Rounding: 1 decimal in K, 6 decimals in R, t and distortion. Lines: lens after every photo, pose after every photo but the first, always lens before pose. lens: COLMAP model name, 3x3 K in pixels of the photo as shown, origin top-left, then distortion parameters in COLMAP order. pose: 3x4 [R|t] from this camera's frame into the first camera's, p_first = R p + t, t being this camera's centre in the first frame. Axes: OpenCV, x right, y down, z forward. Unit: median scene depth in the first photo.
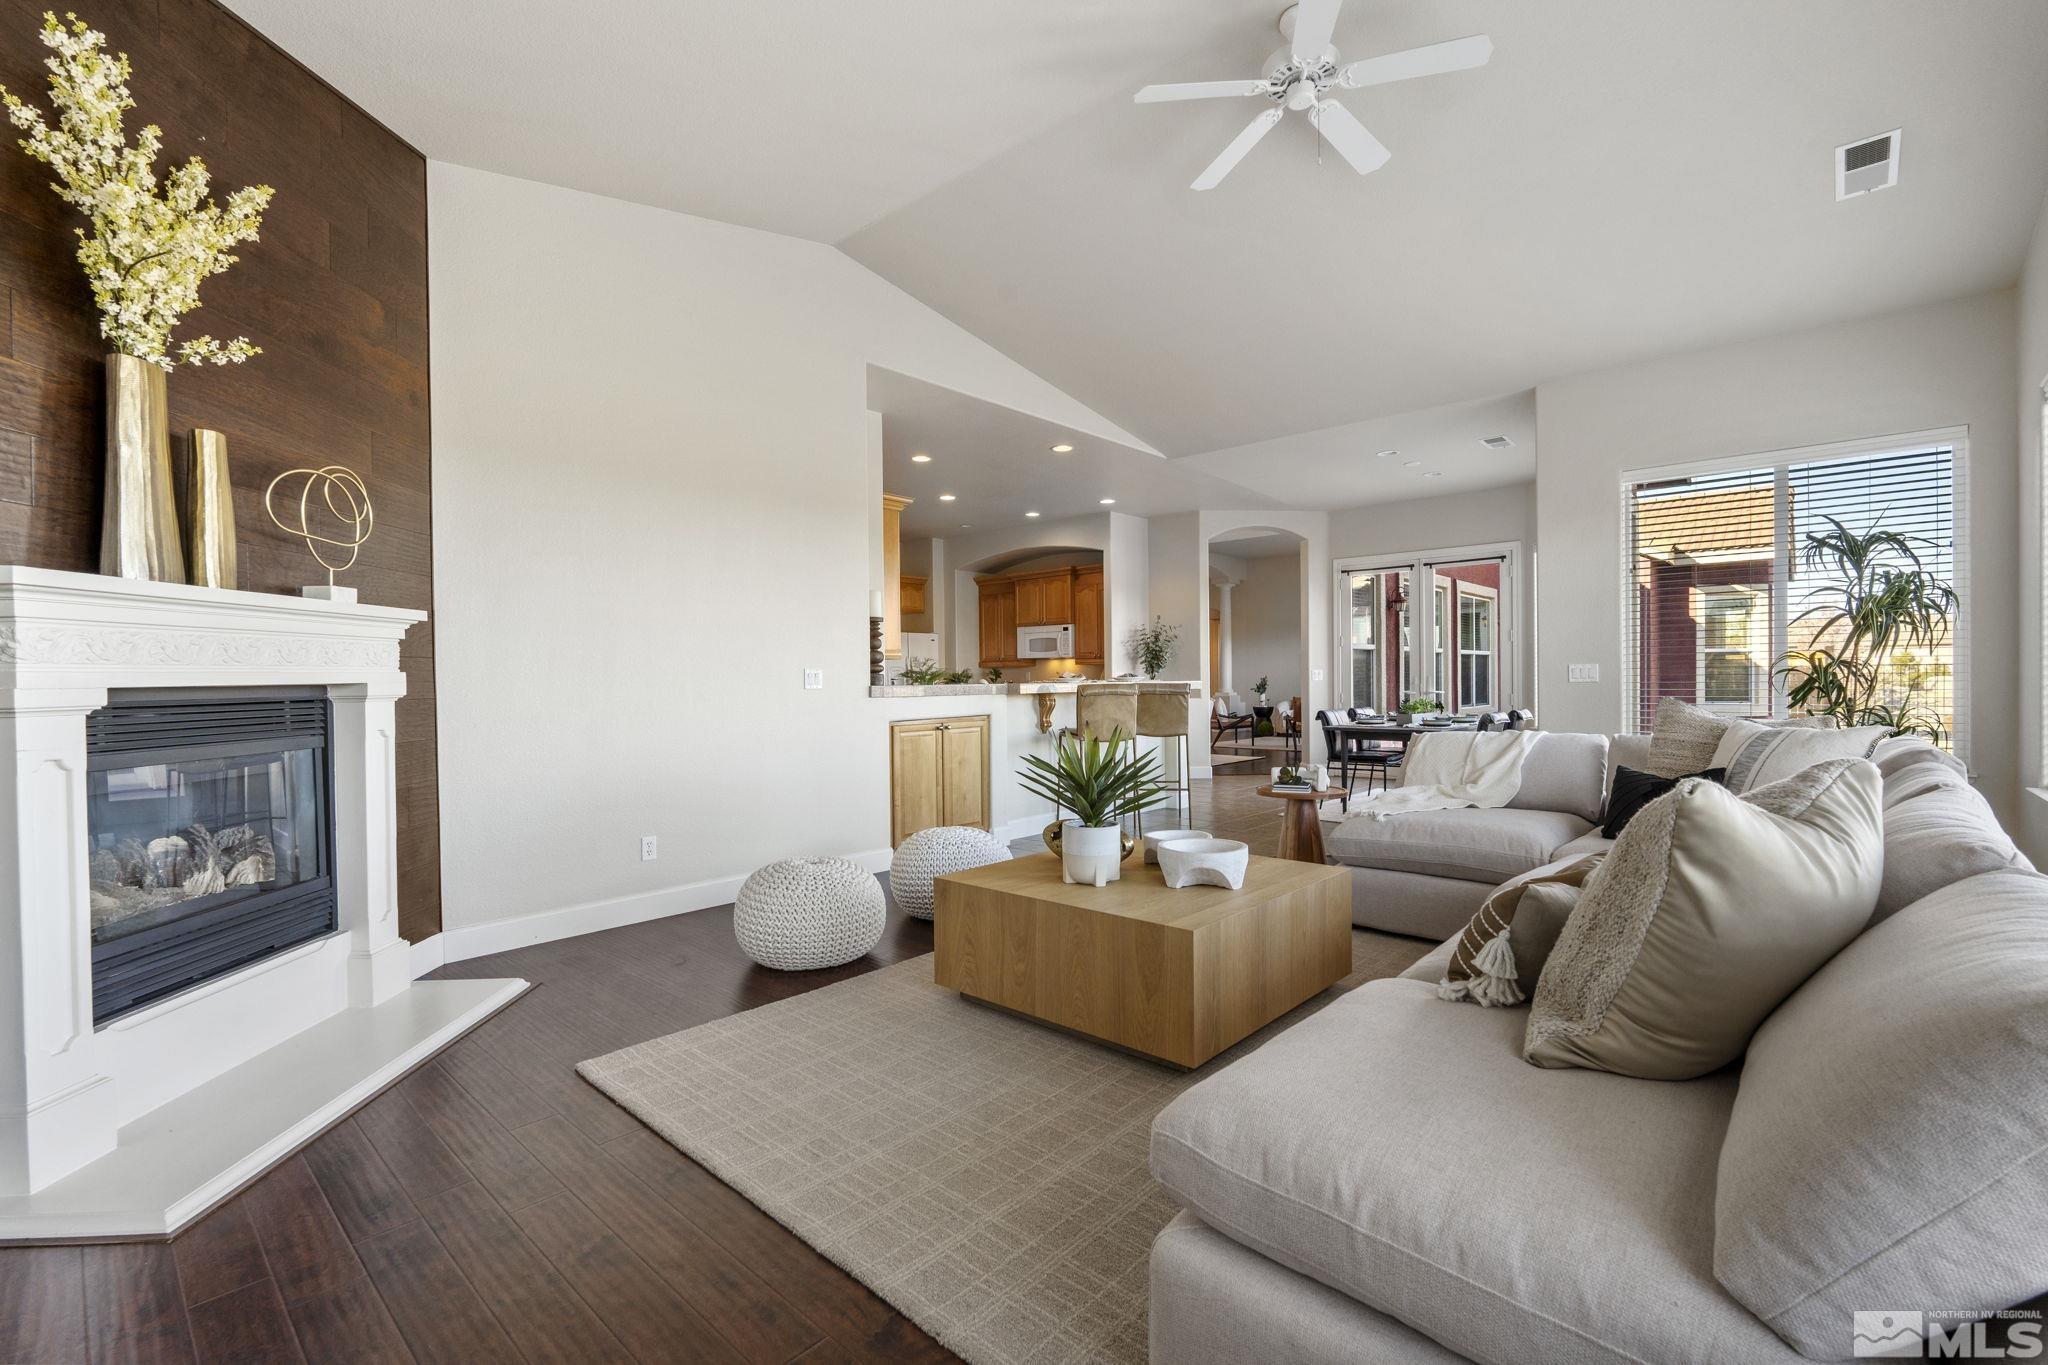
lens RADIAL K [[890.8, 0, 1011.4], [0, 890.8, 685.4], [0, 0, 1]] dist [-0.006516, 0.000716]
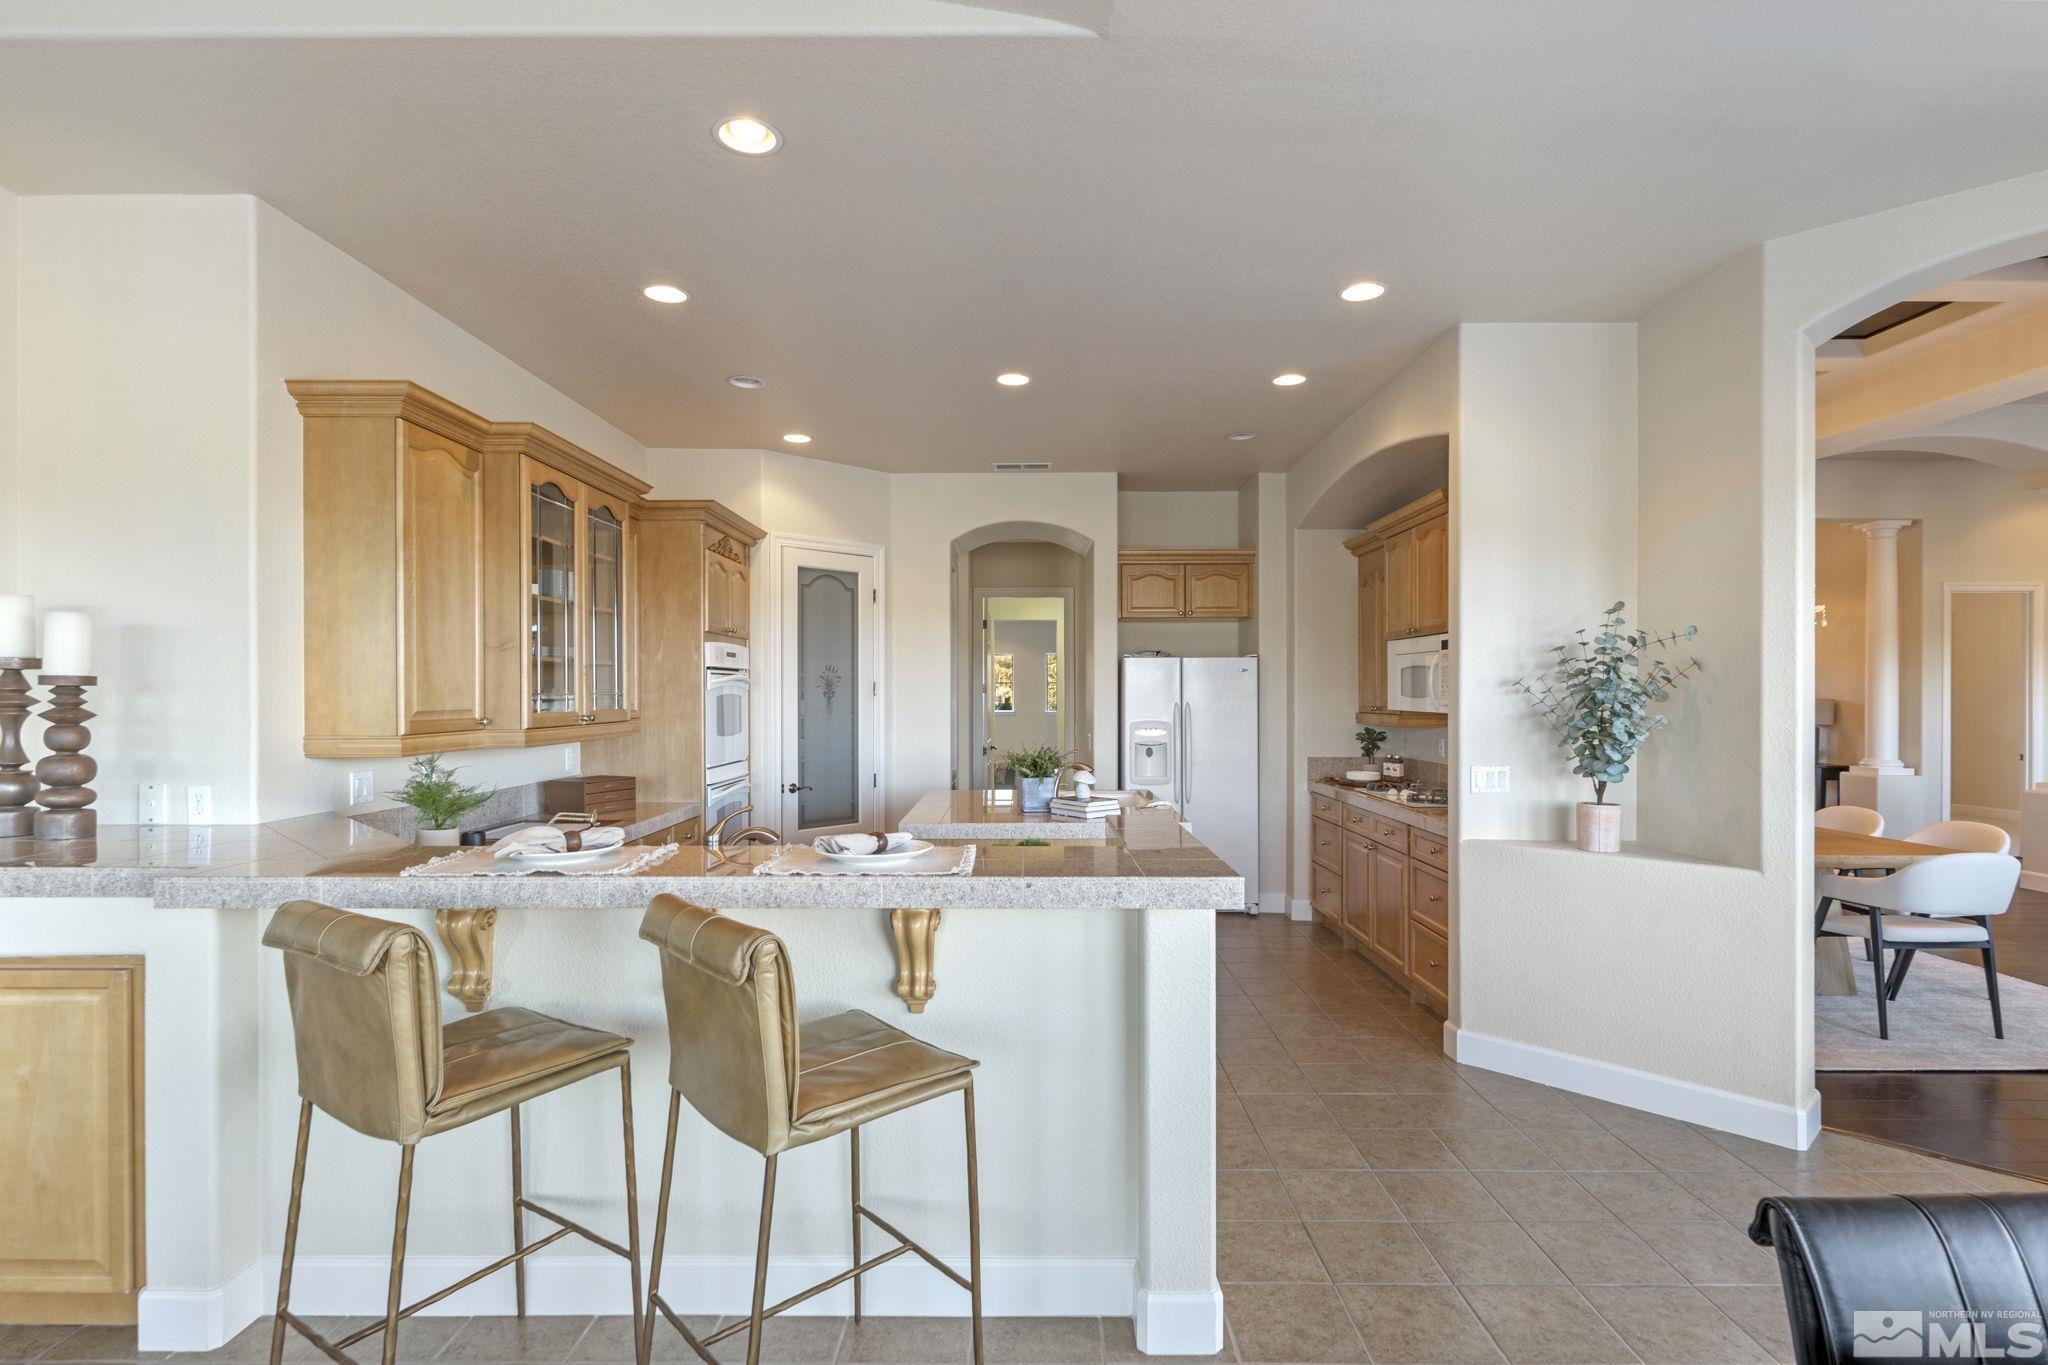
lens RADIAL K [[998.3, 0, 1022.1], [0, 998.3, 701.1], [0, 0, 1]] dist [0.001381, 0.000847]
pose [[0.671817, 0.010095, -0.740648, 0.182493], [-0.004889, 0.999946, 0.009195, -0.027515], [0.740701, -0.002556, 0.671830, 0.368656]]
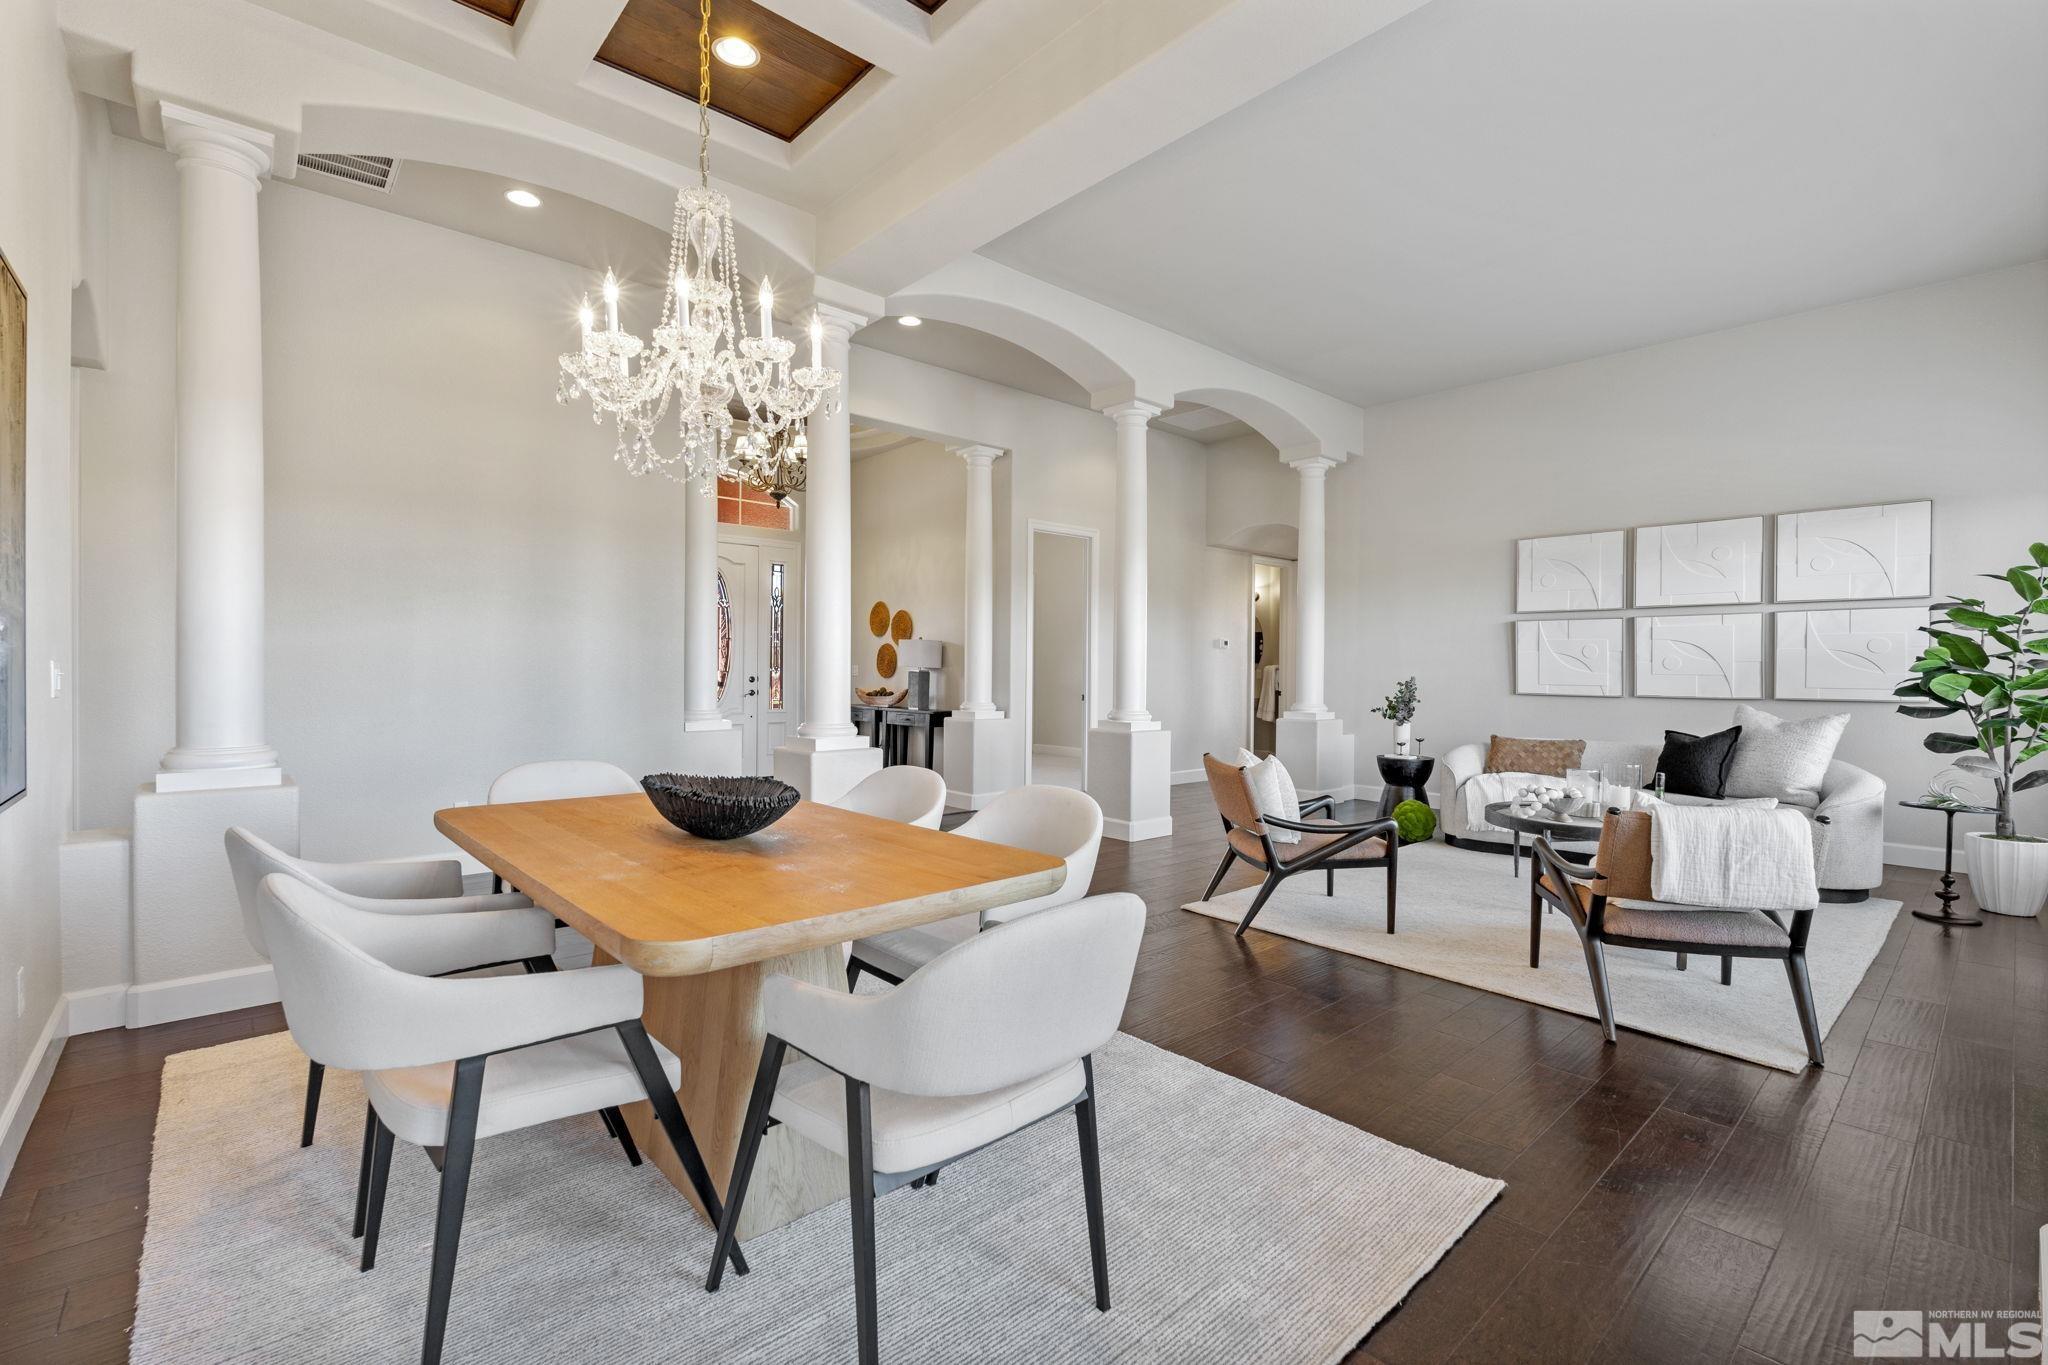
lens RADIAL K [[890.8, 0, 1013.7], [0, 890.8, 678.3], [0, 0, 1]] dist [-0.006516, 0.000716]
pose [[0.993938, 0.016990, -0.108625, 0.162085], [-0.016354, 0.999843, 0.006751, -0.009514], [0.108723, -0.004934, 0.994060, 0.620909]]
